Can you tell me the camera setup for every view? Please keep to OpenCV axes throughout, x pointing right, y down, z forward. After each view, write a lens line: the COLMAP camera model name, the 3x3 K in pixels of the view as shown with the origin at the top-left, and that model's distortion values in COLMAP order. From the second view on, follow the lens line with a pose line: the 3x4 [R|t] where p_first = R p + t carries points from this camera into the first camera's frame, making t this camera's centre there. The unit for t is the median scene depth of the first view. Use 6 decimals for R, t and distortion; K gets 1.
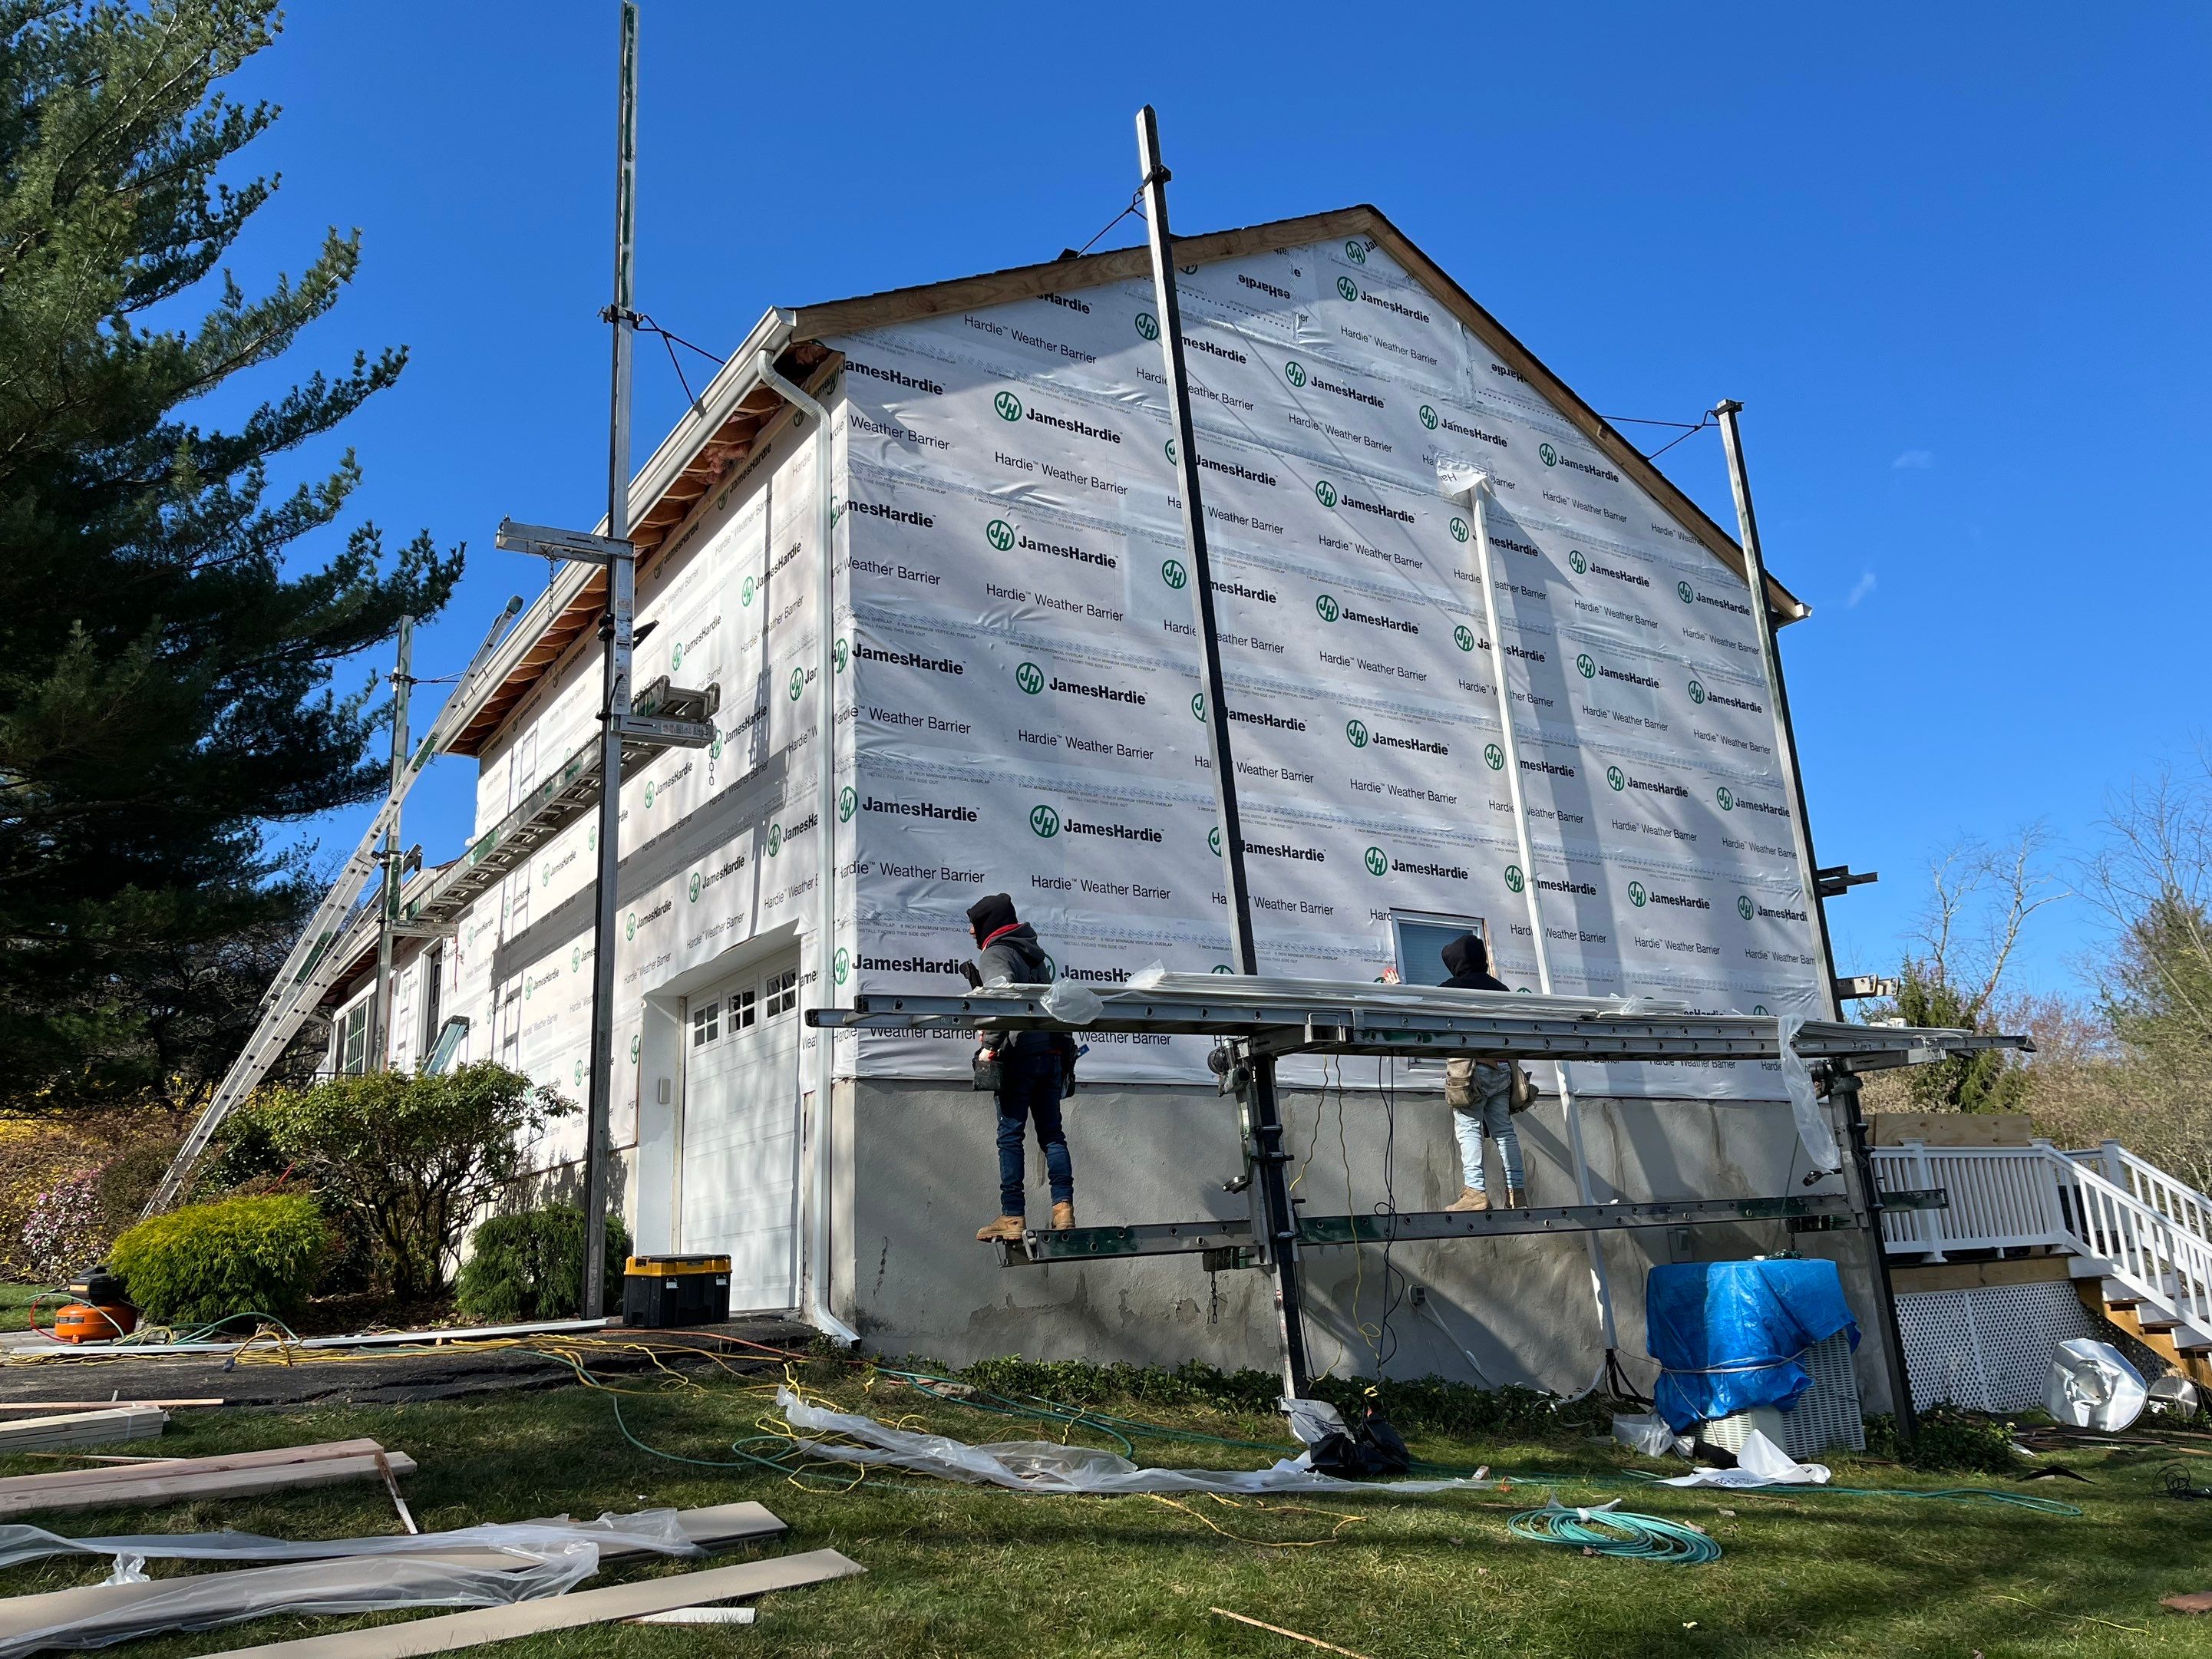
lens RADIAL K [[1667.9, 0, 1107.2], [0, 1667.9, 820.2], [0, 0, 1]] dist [0.028092, -0.016149]
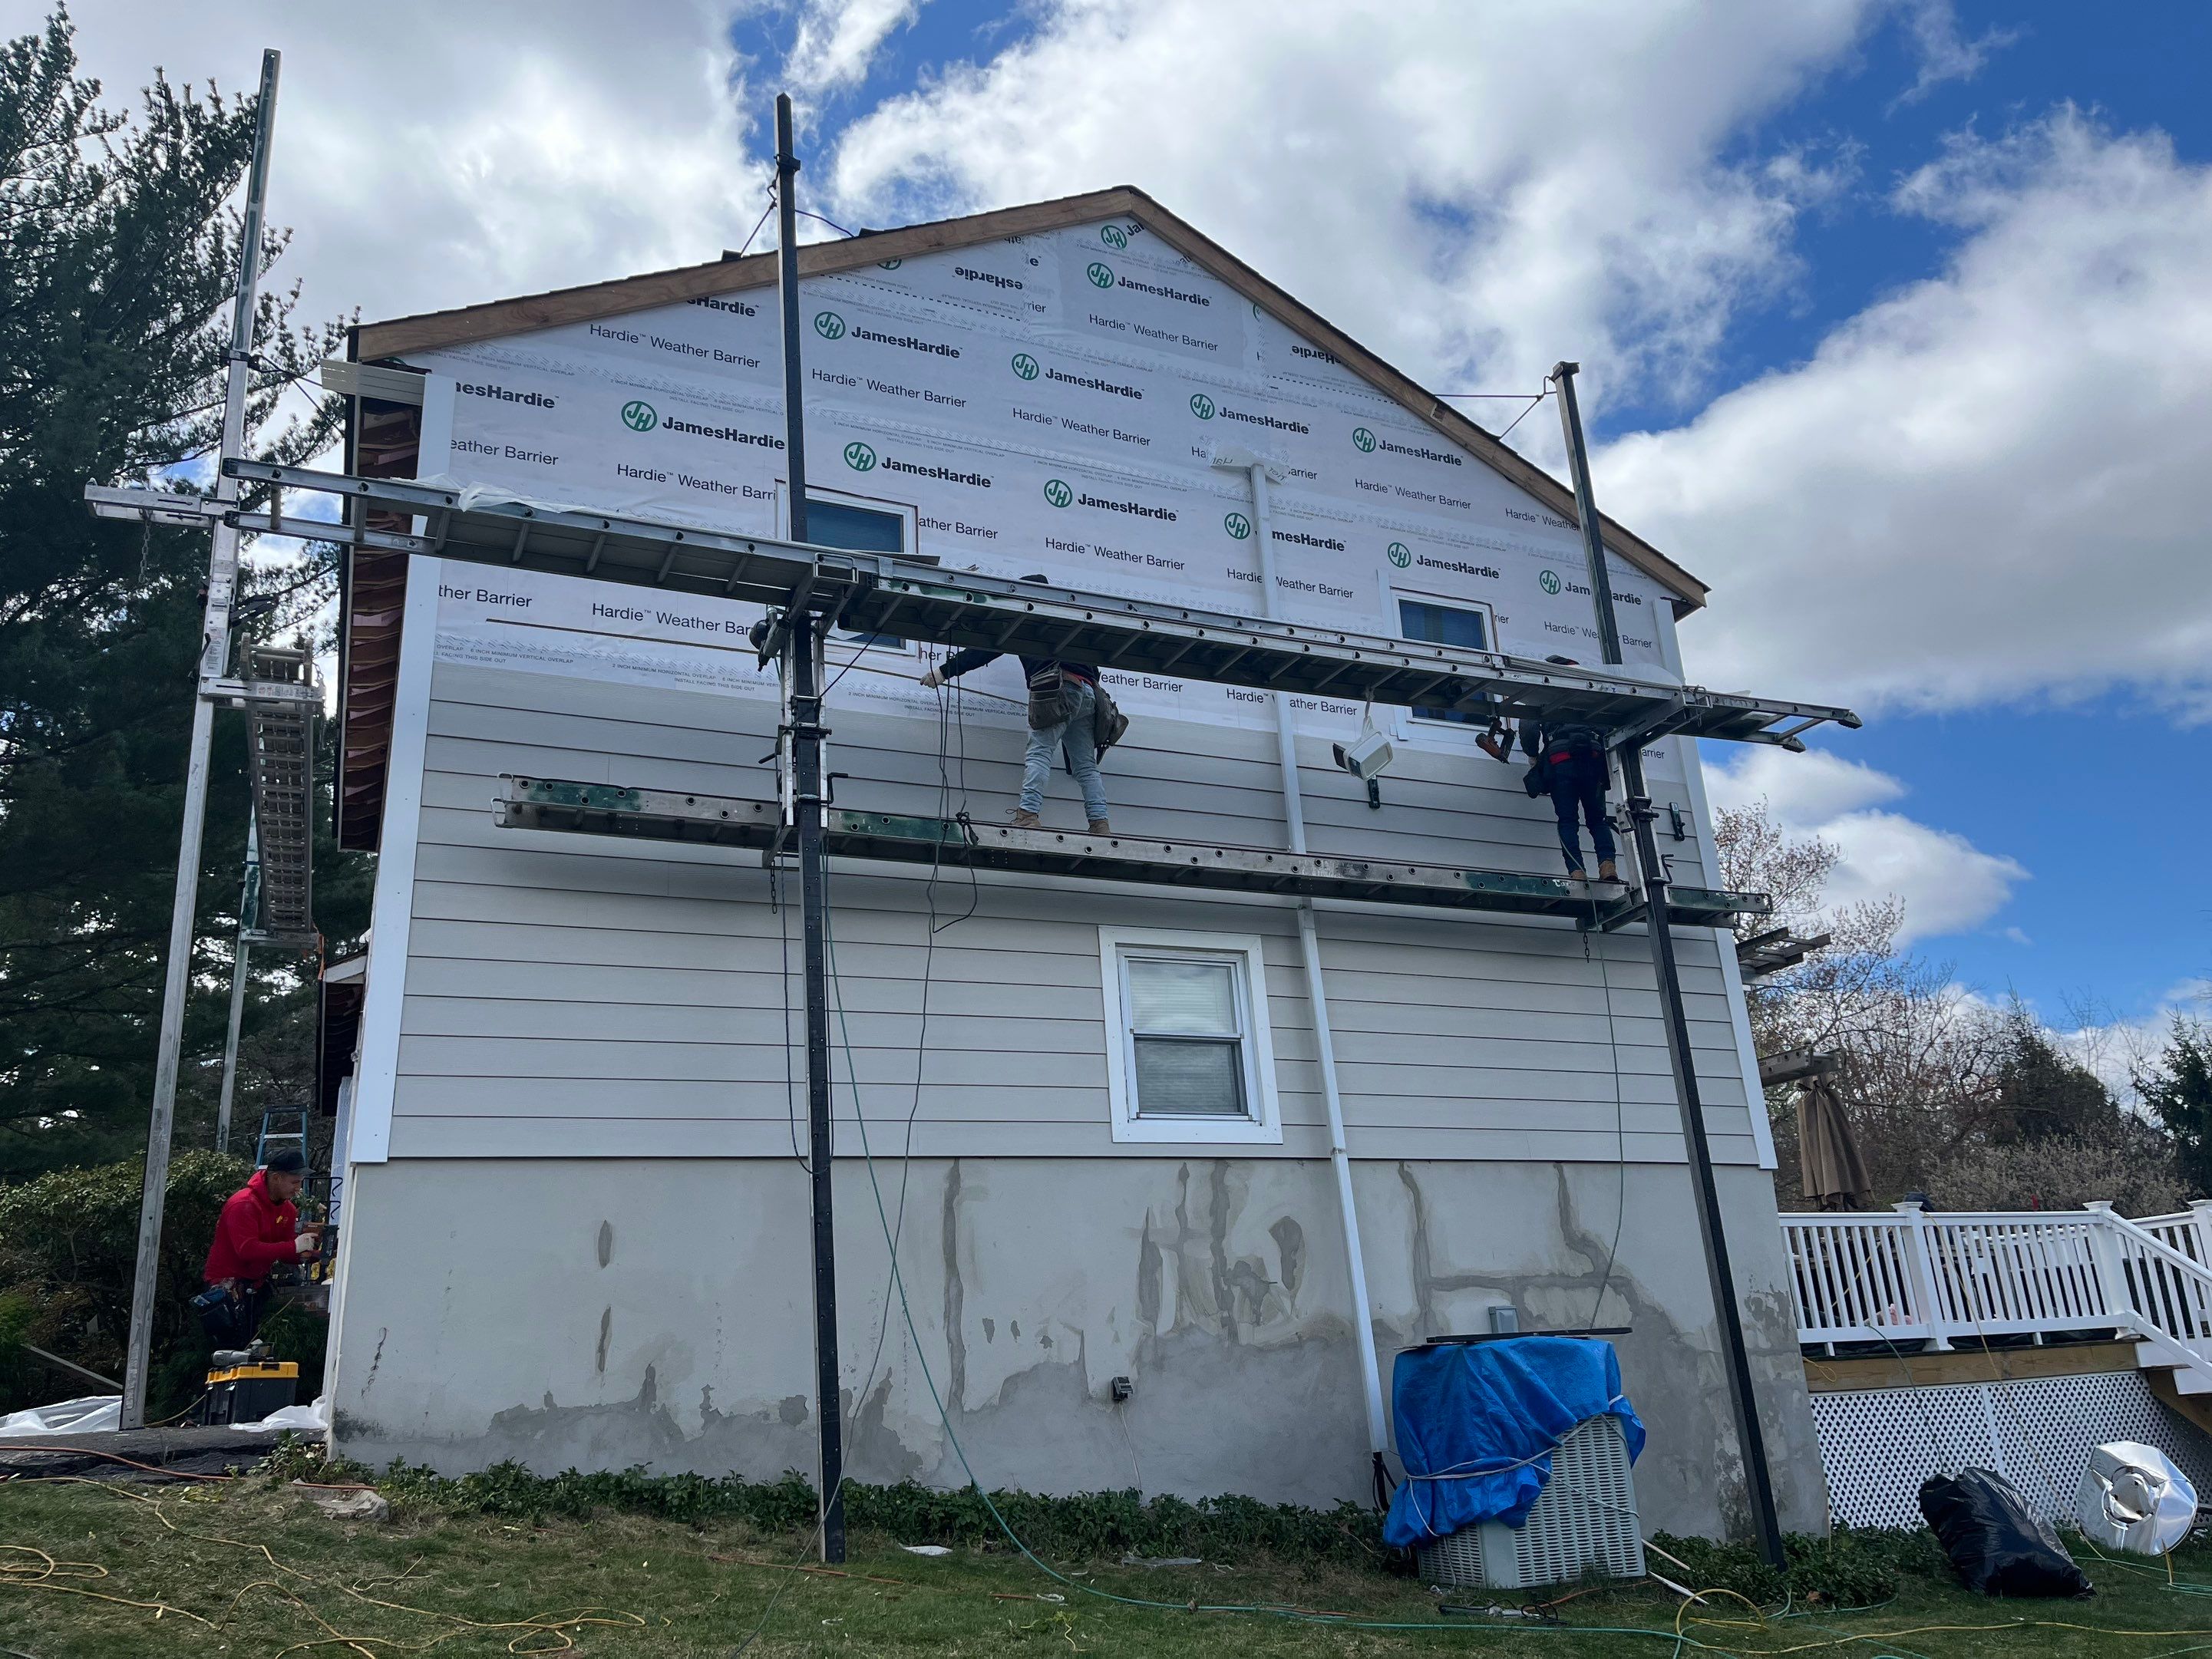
lens RADIAL K [[1667.9, 0, 1100.1], [0, 1667.9, 842.3], [0, 0, 1]] dist [0.028092, -0.016149]
pose [[0.987731, -0.060071, -0.144147, 0.244409], [0.052176, 0.996955, -0.057943, 0.041745], [0.147189, 0.049711, 0.987858, 0.108177]]
